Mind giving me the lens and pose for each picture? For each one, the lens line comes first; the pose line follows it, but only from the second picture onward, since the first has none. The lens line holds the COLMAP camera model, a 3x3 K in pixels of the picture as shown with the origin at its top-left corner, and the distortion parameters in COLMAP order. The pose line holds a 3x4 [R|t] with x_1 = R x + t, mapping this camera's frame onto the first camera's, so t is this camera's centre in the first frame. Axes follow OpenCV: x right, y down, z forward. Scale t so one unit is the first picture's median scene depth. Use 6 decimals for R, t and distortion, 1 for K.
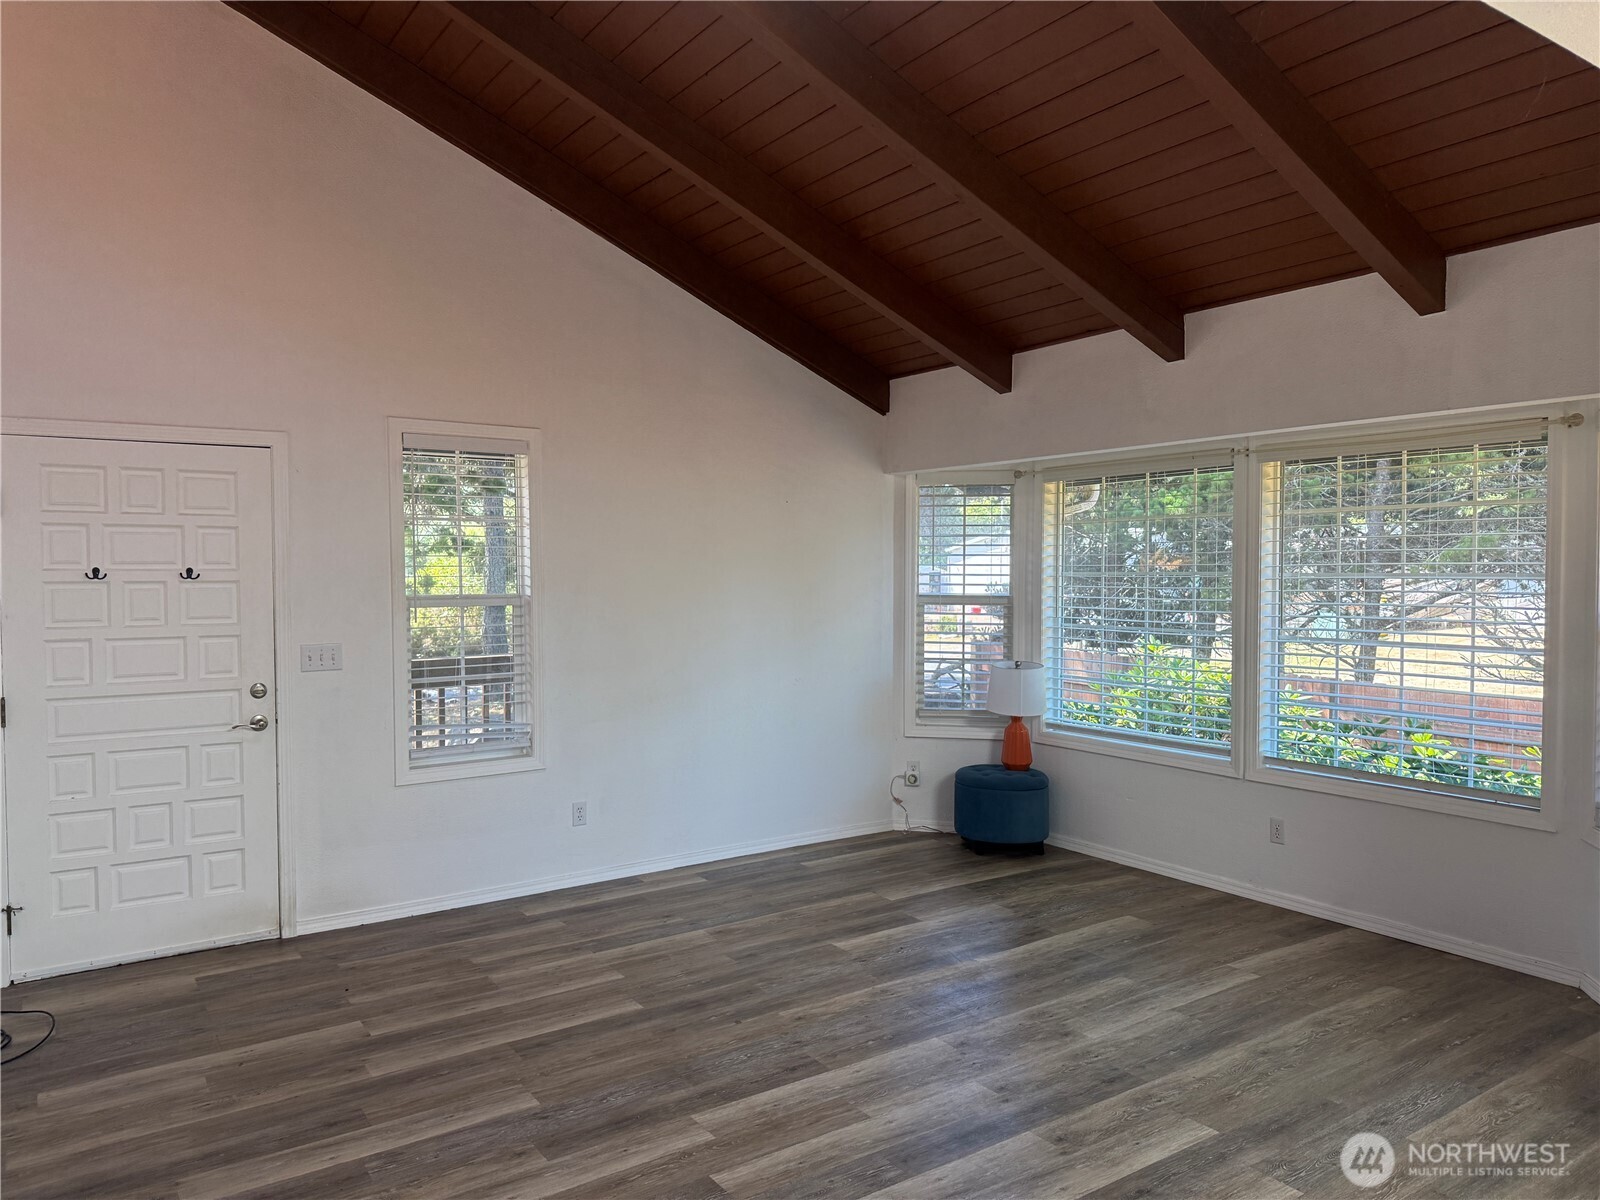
lens RADIAL K [[1123.6, 0, 791.8], [0, 1123.6, 609.5], [0, 0, 1]] dist [0.063220, -0.082138]
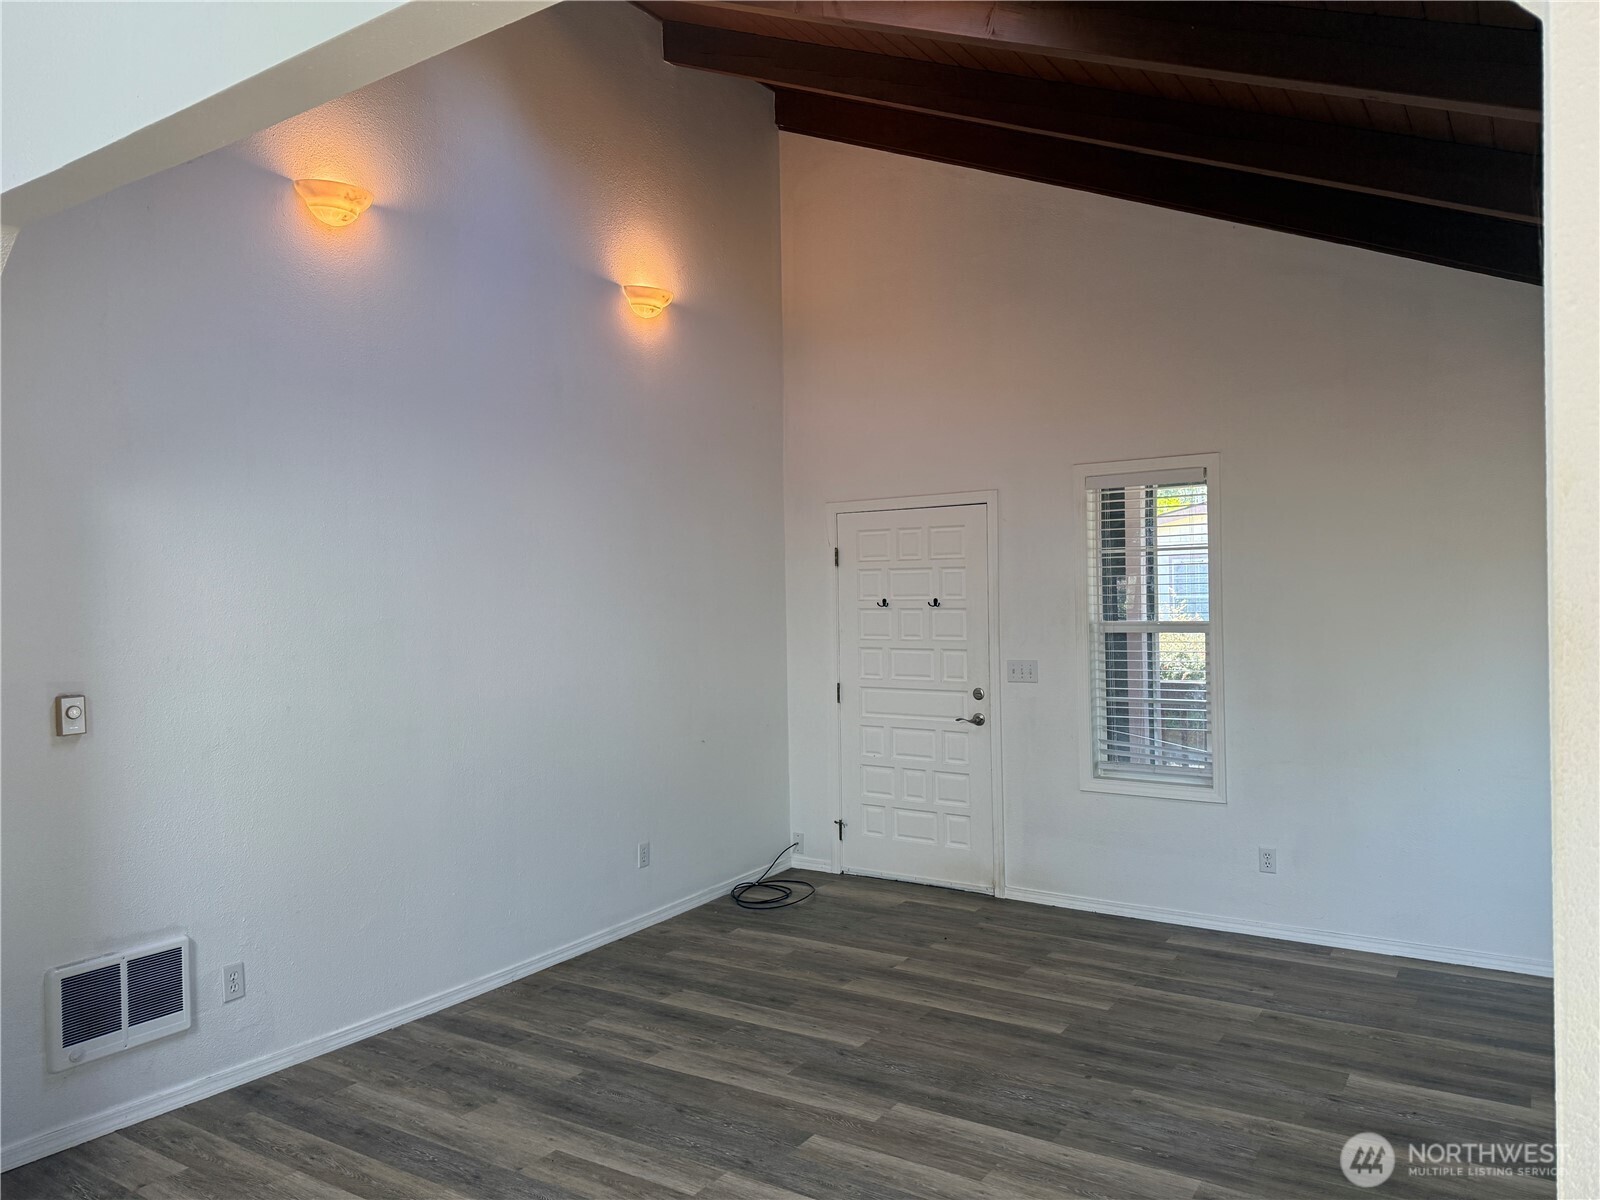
lens RADIAL K [[1123.6, 0, 830.2], [0, 1123.6, 607.2], [0, 0, 1]] dist [0.063220, -0.082138]
pose [[0.419080, 0.015253, -0.907821, 0.648424], [-0.030776, 0.999523, 0.002586, -0.024877], [0.907427, 0.026855, 0.419350, 0.347982]]
